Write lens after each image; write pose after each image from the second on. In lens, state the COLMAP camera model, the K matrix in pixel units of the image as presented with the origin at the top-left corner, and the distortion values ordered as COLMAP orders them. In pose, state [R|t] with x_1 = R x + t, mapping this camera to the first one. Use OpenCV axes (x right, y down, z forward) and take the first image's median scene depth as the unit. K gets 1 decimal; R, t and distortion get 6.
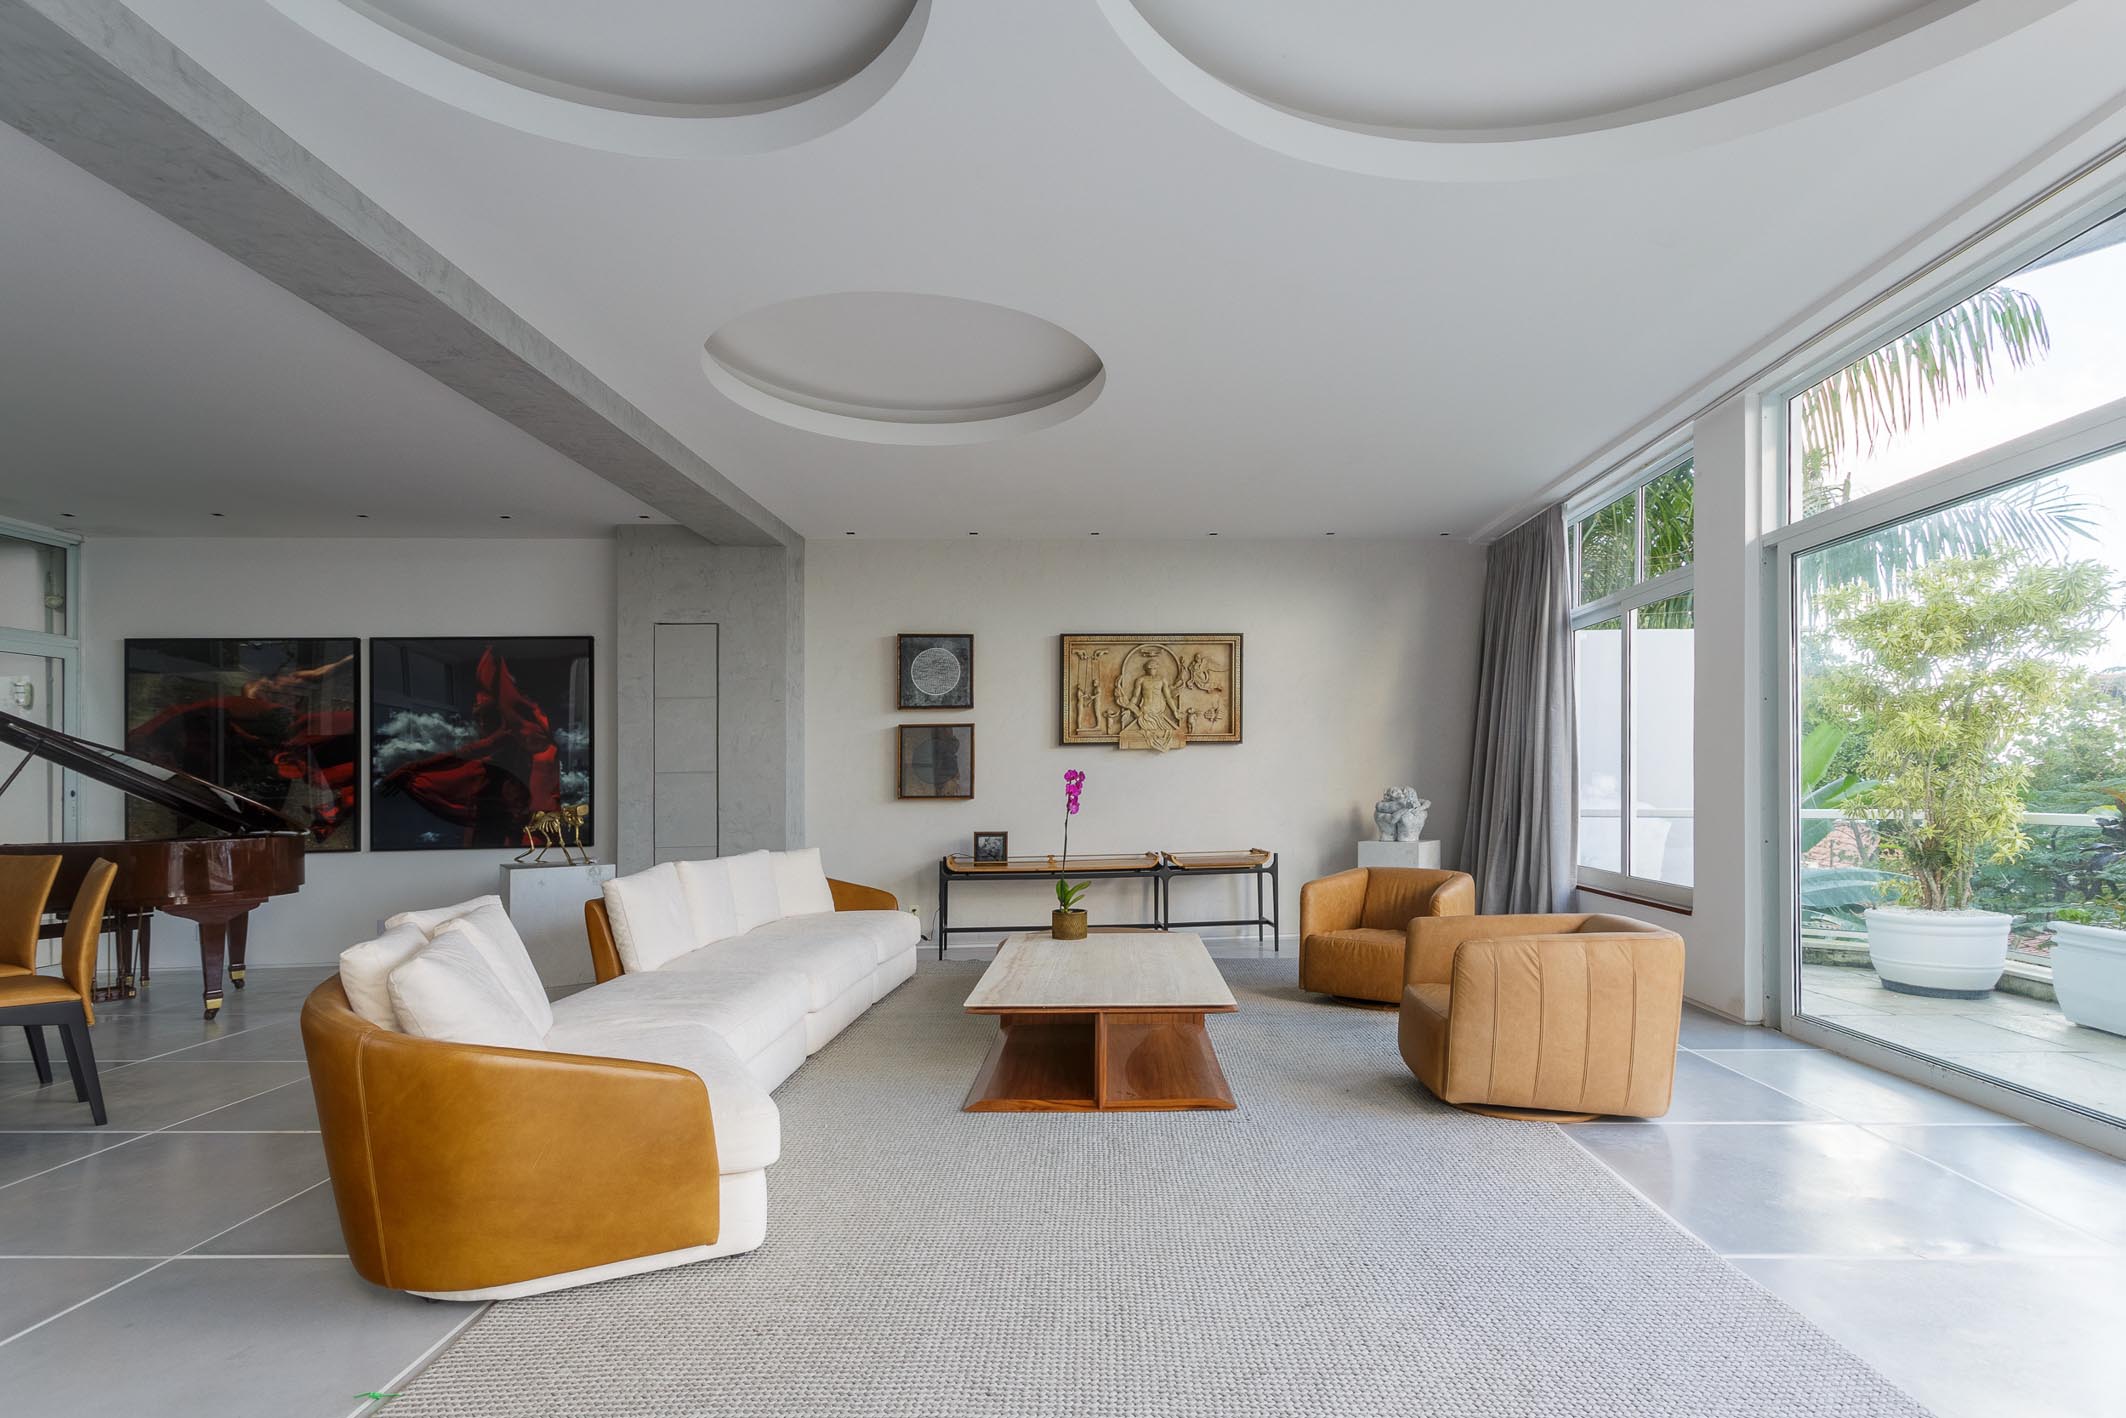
lens RADIAL K [[1066.2, 0, 1069.8], [0, 1066.2, 755.0], [0, 0, 1]] dist [-0.000351, -0.000052]
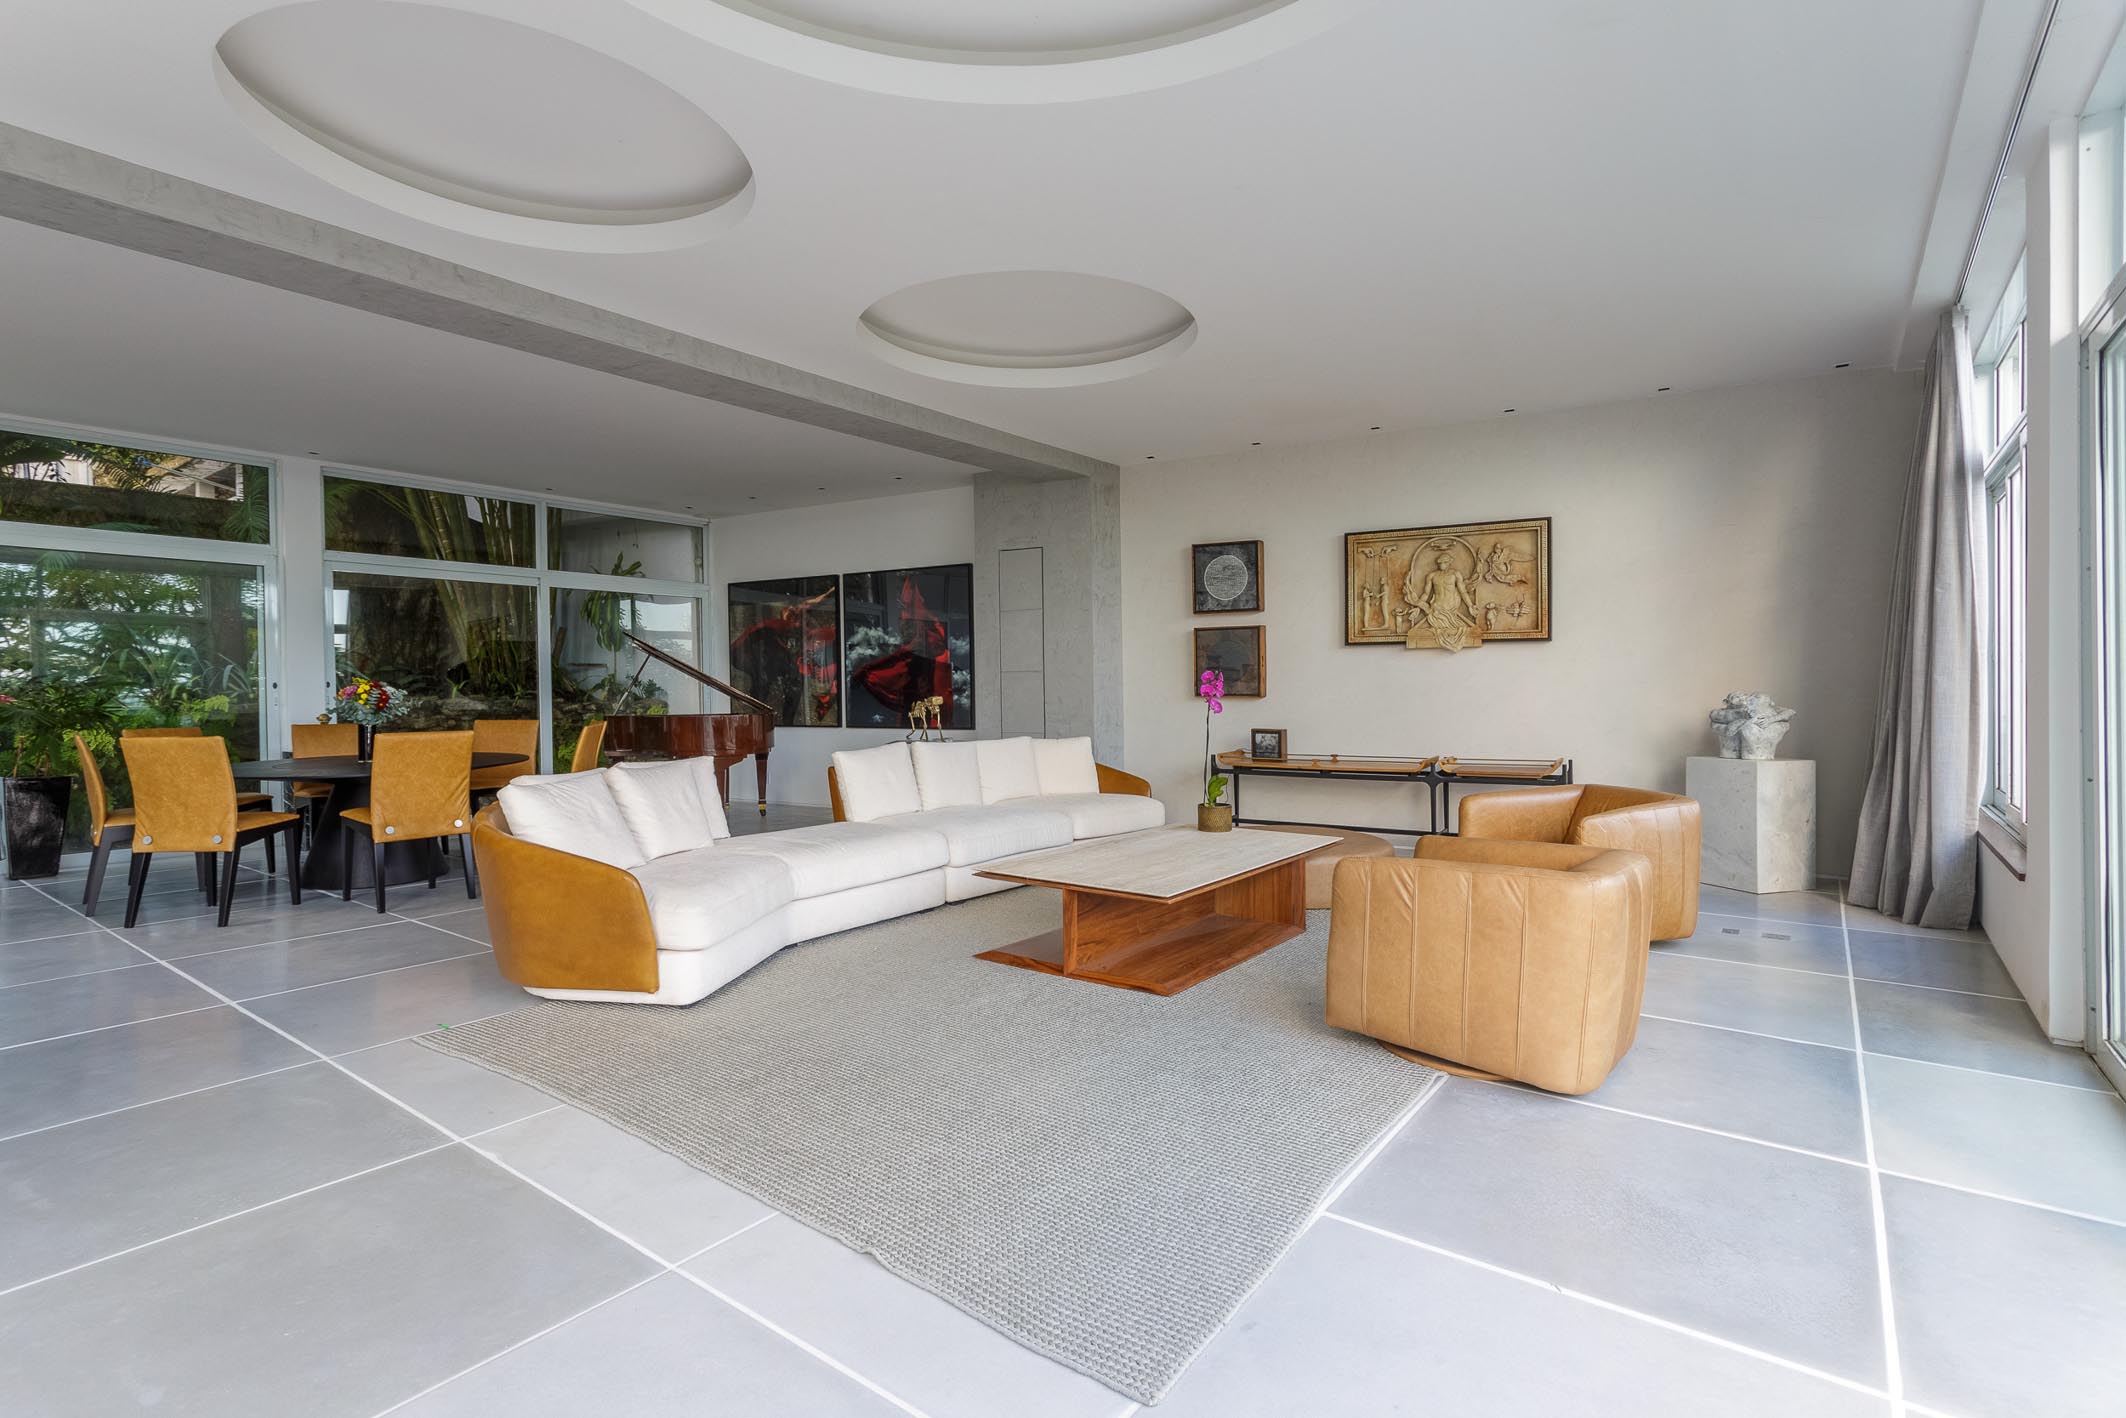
lens RADIAL K [[1033.5, 0, 1059.8], [0, 1033.5, 671.9], [0, 0, 1]] dist [0.000746, 0.000856]
pose [[0.815621, 0.003203, -0.578578, 0.339312], [0.008052, 0.999825, 0.016886, -0.002692], [0.578531, -0.018431, 0.815452, 0.058363]]
